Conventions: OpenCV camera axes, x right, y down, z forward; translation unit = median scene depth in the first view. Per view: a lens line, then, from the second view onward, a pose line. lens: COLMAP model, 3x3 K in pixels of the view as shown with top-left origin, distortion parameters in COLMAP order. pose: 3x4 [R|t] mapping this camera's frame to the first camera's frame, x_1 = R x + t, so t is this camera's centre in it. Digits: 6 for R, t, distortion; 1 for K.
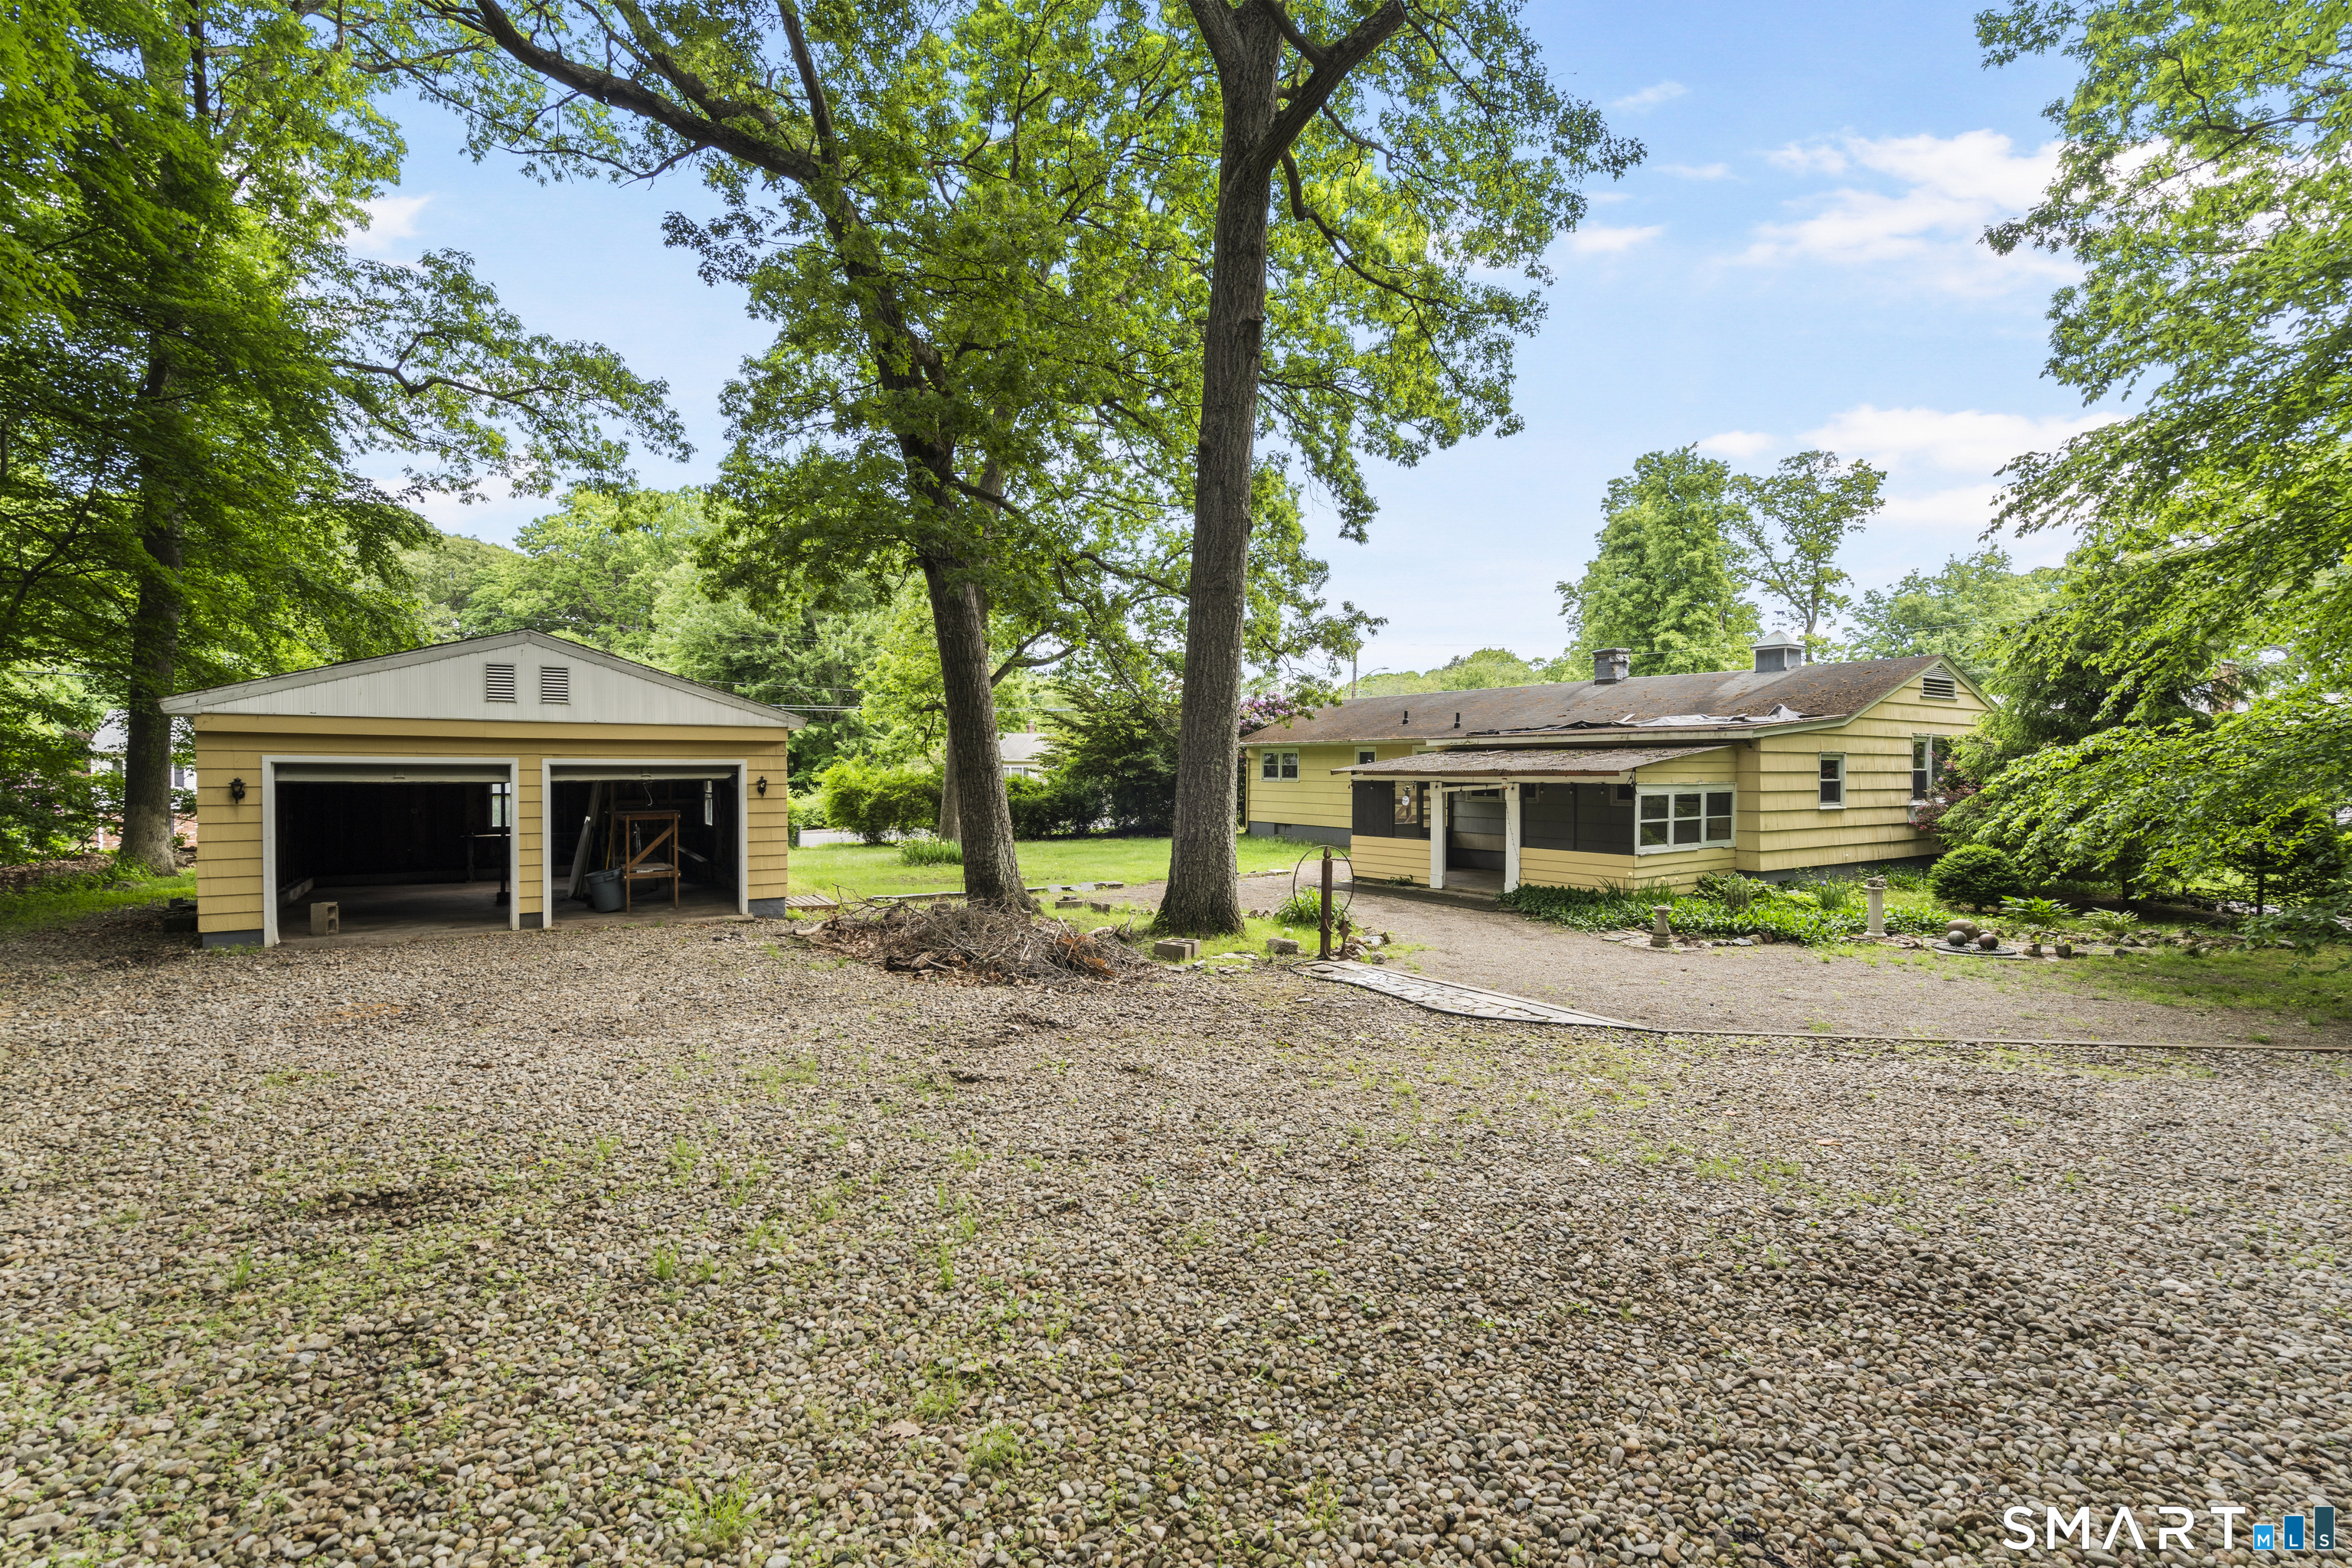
lens RADIAL K [[1067.0, 0, 1177.0], [0, 1067.0, 782.9], [0, 0, 1]] dist [0.000588, 0.000456]
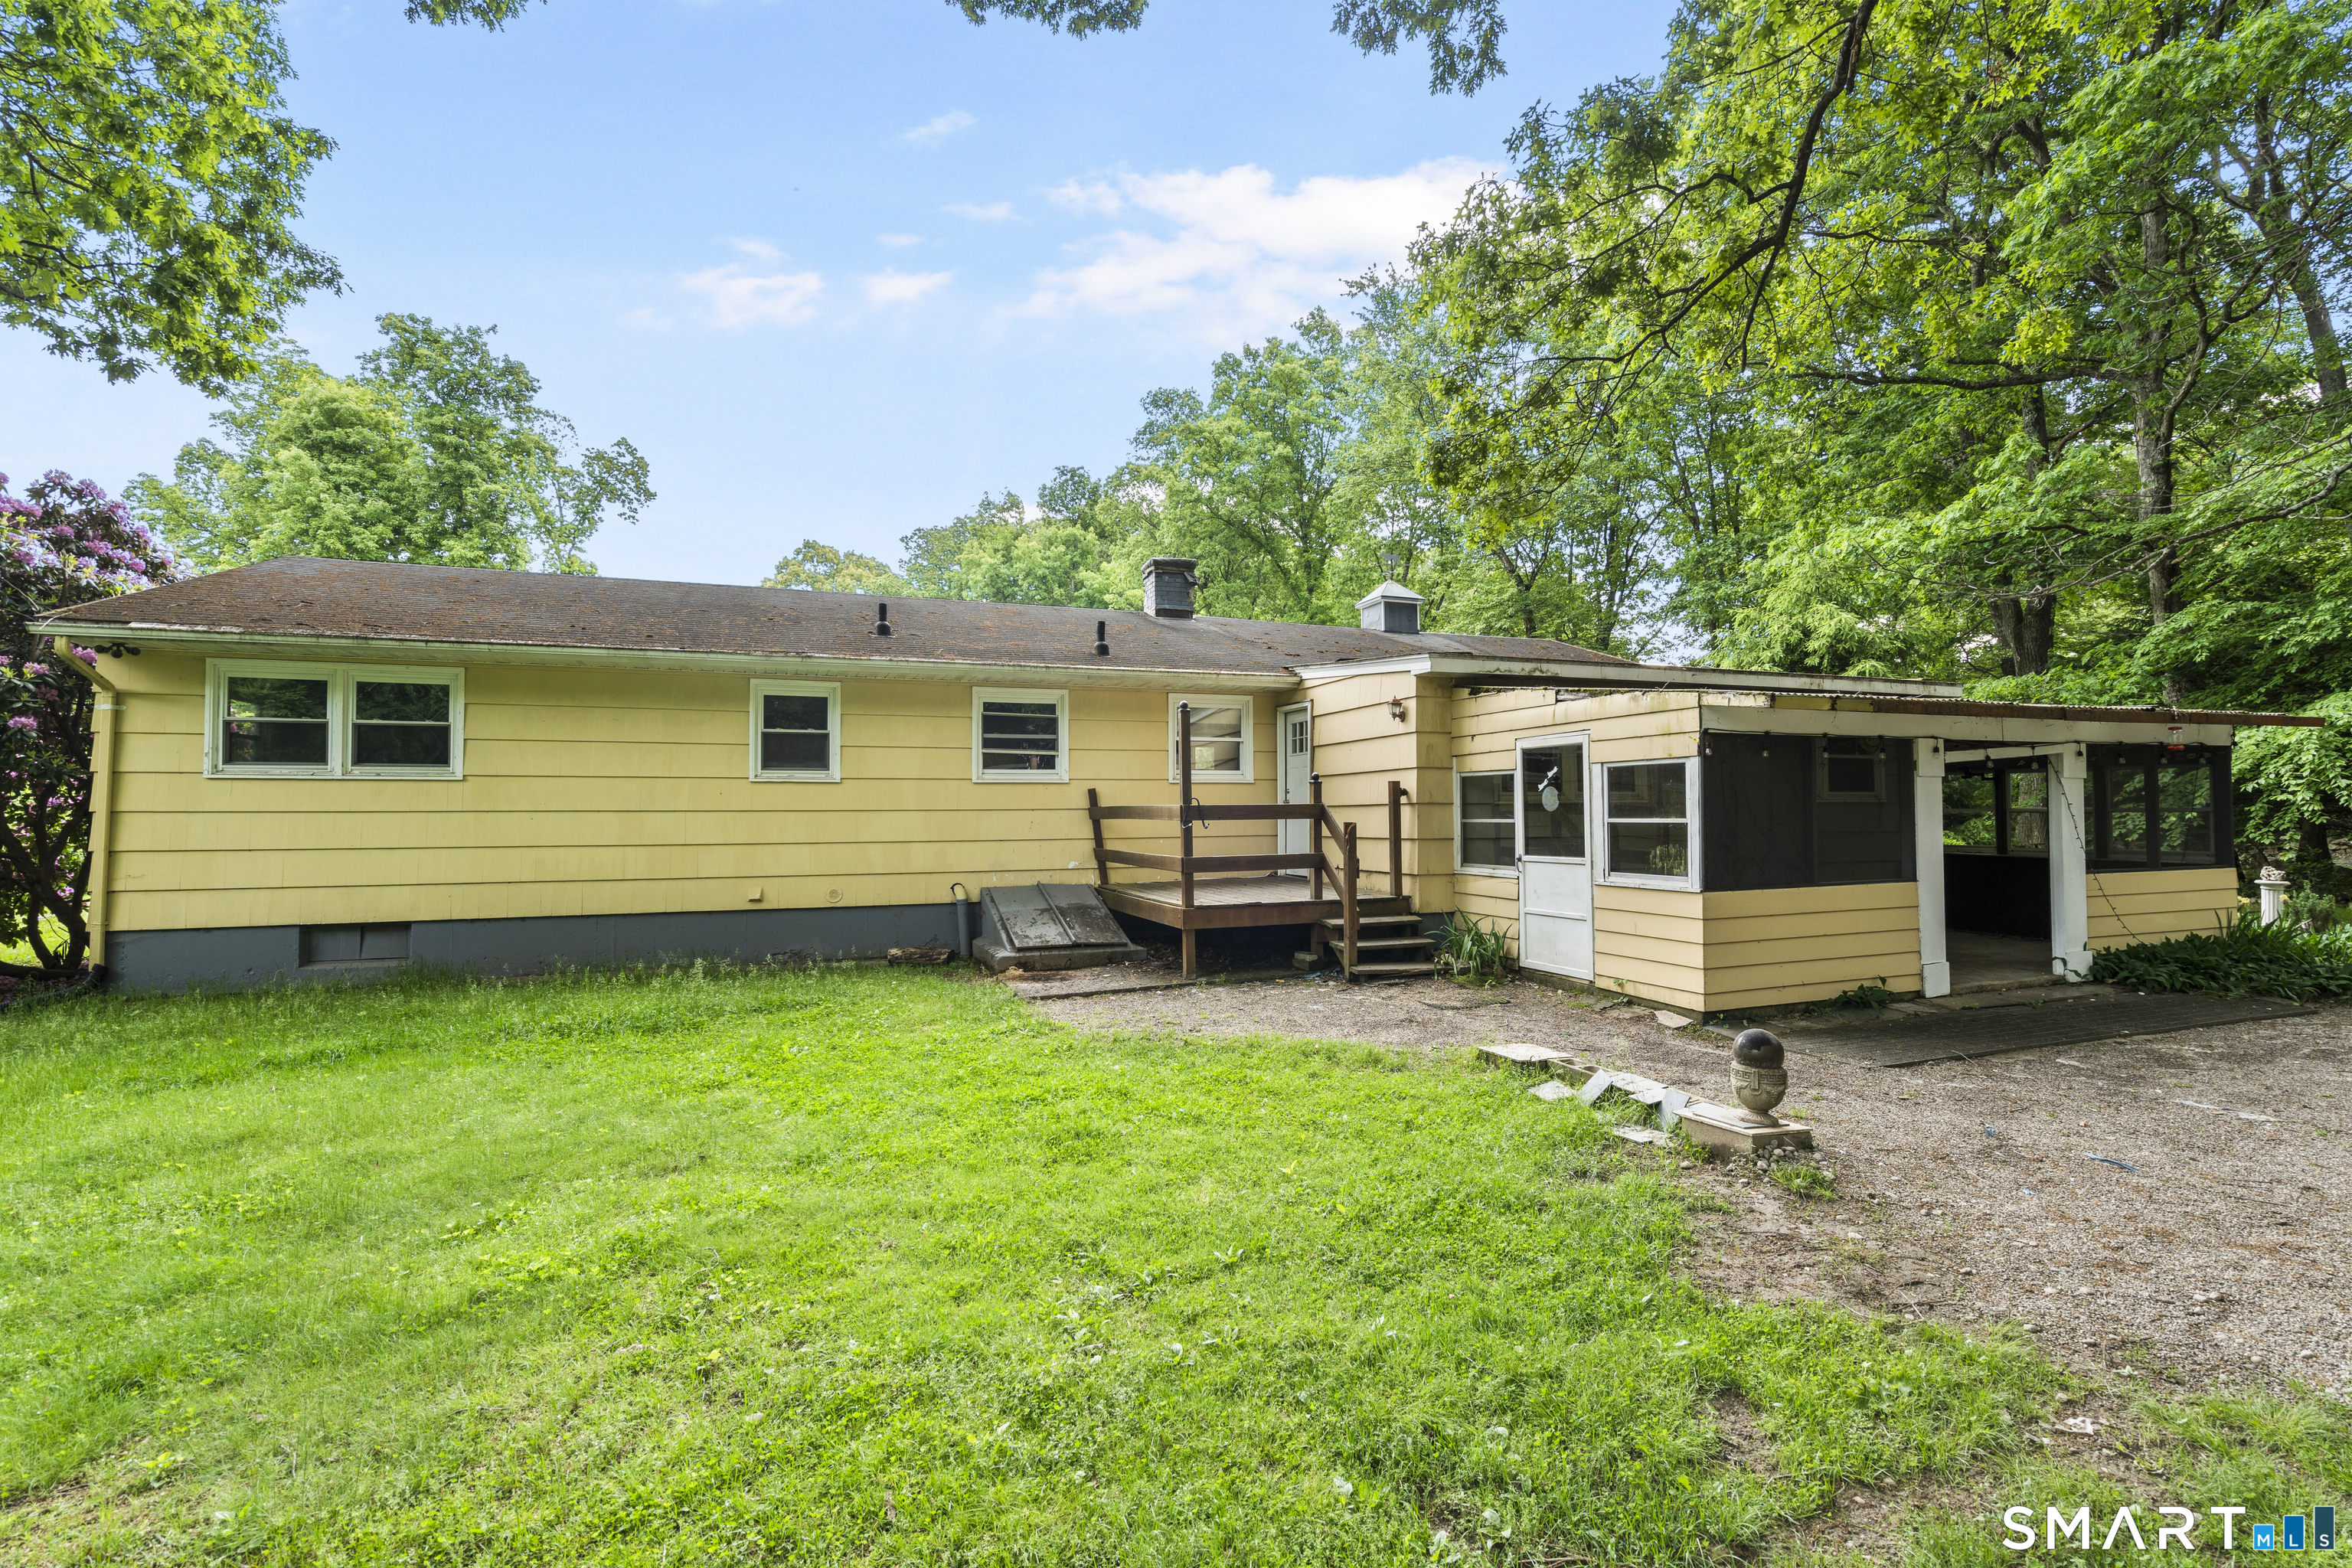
lens RADIAL K [[1067.0, 0, 1191.7], [0, 1067.0, 776.8], [0, 0, 1]] dist [0.000588, 0.000456]
pose [[0.225009, 0.034576, 0.973743, -0.219251], [0.021005, 0.998966, -0.040326, 0.024386], [-0.974130, 0.029527, 0.224050, 1.173388]]
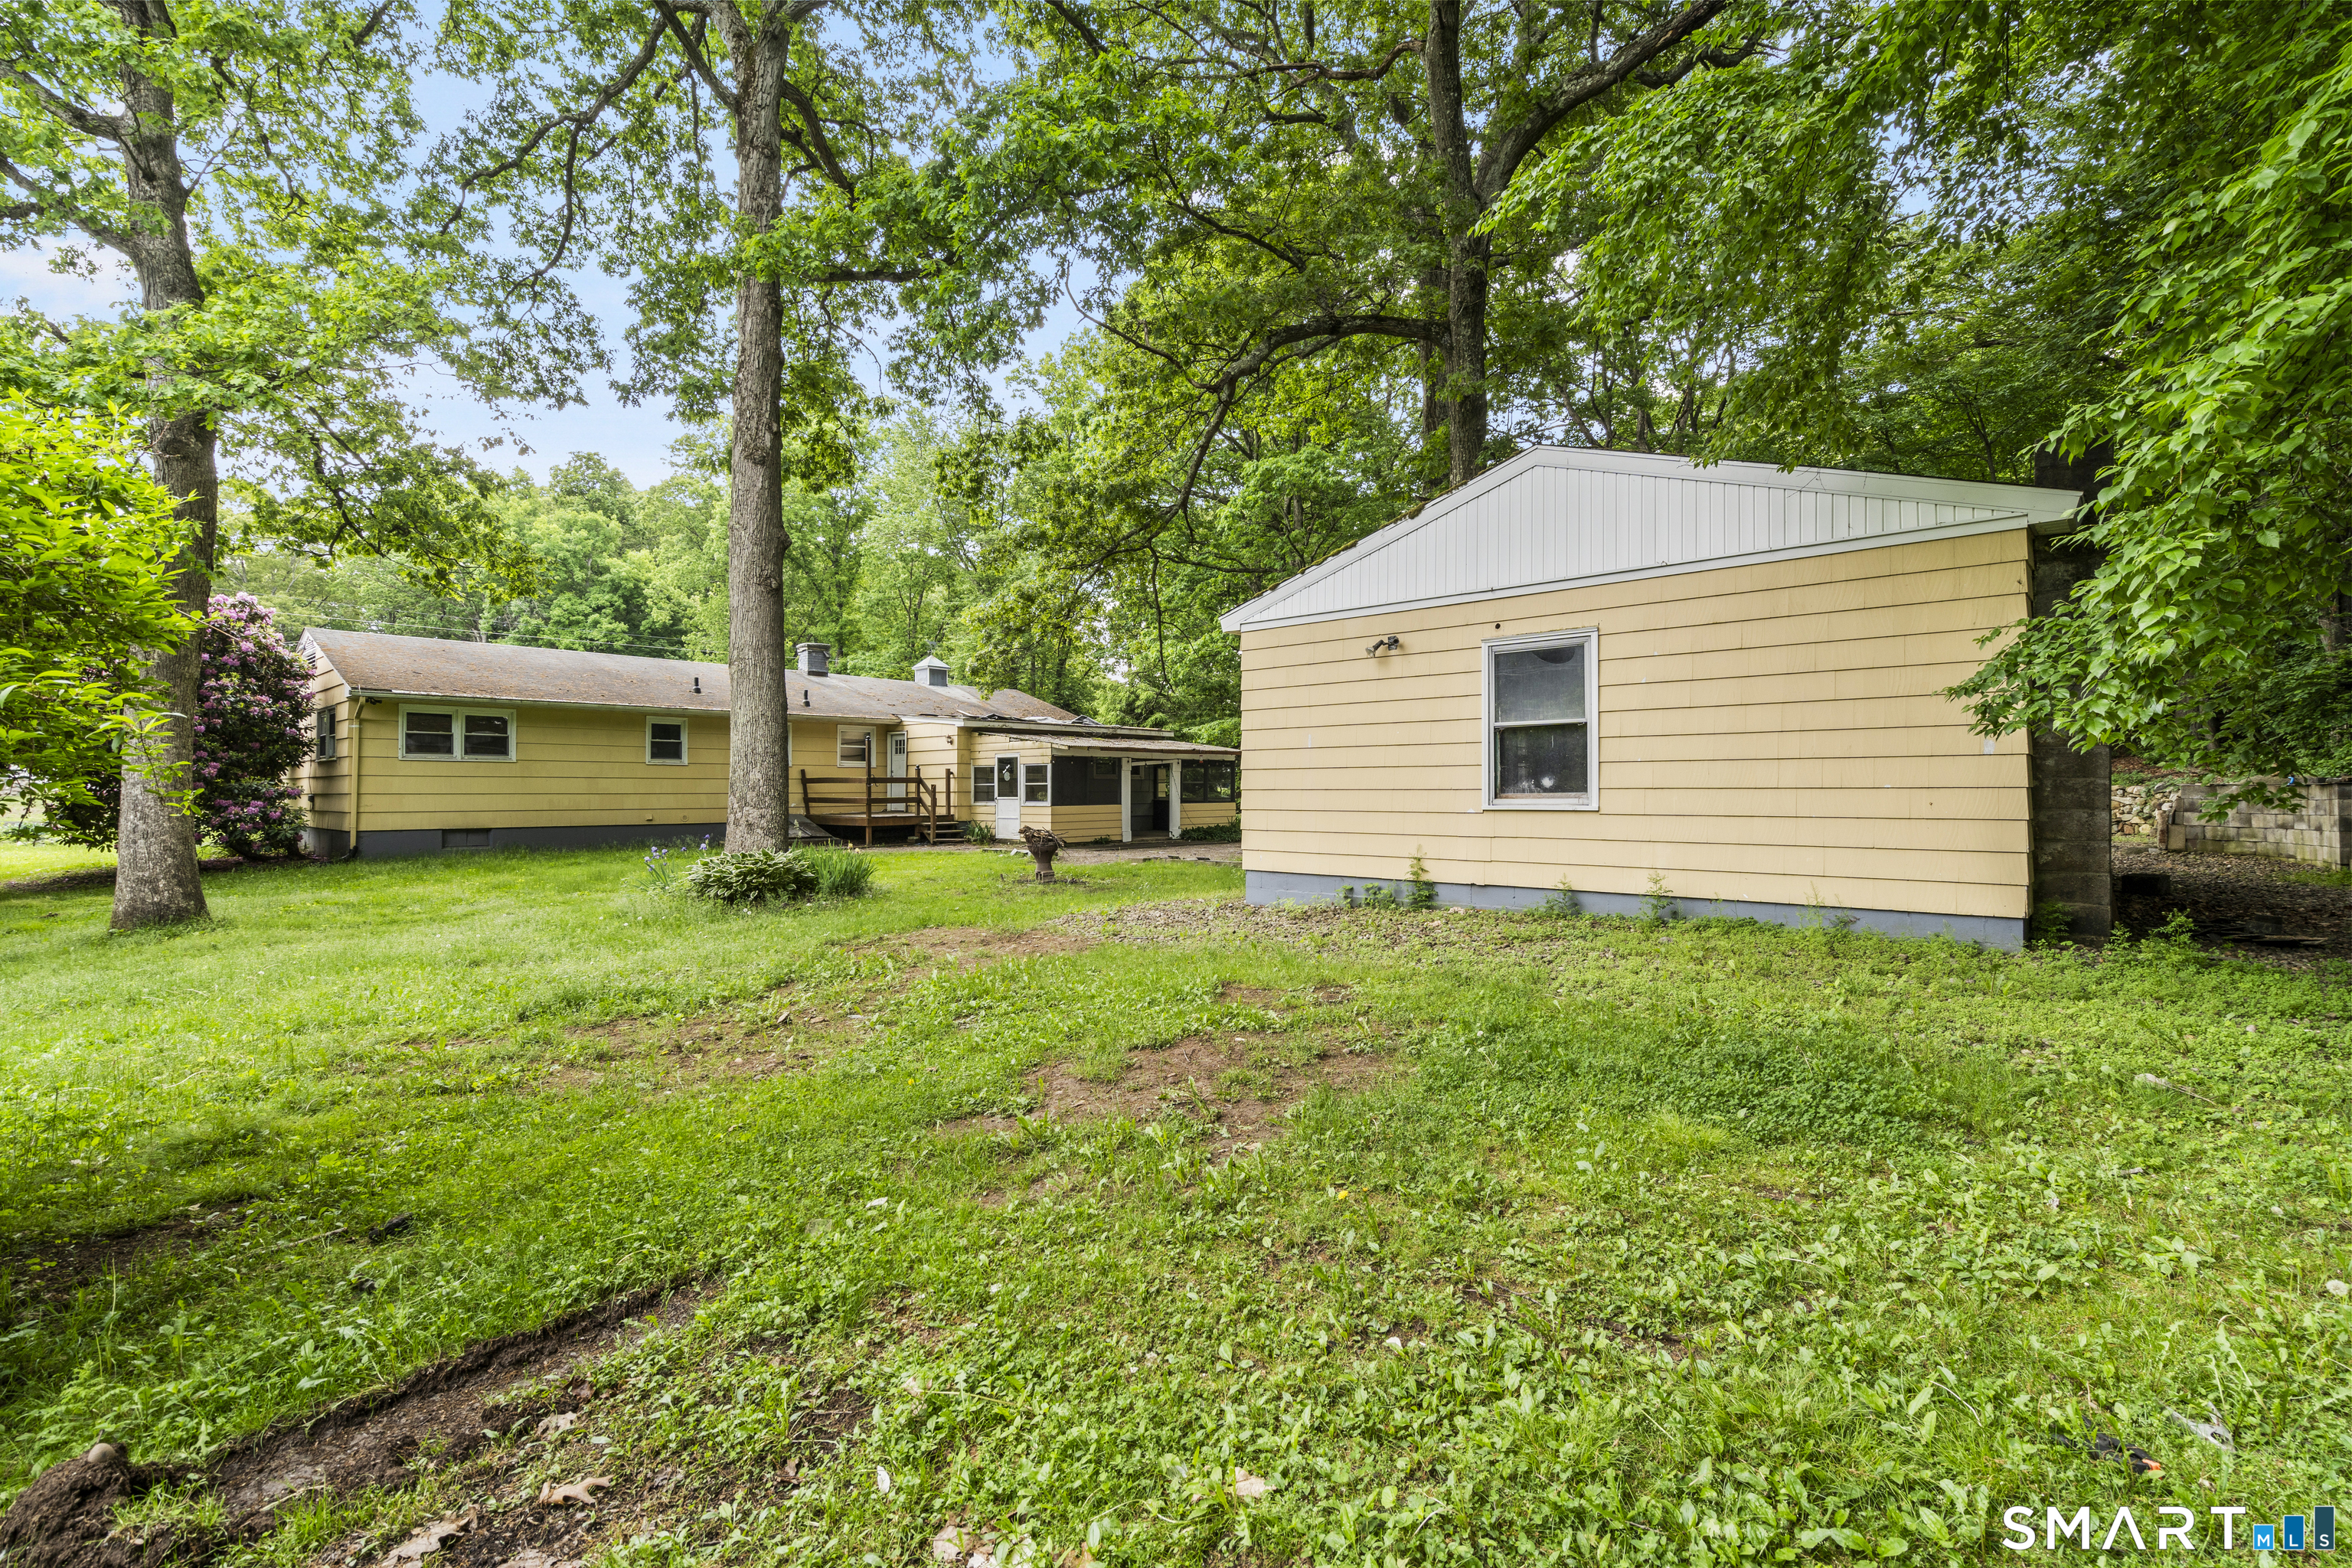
lens RADIAL K [[1067.0, 0, 1171.3], [0, 1067.0, 778.6], [0, 0, 1]] dist [0.000588, 0.000456]
pose [[-0.223161, 0.012354, 0.974703, -0.982125], [0.017215, 0.999814, -0.008731, 0.035349], [-0.974630, 0.014831, -0.223332, 1.217284]]
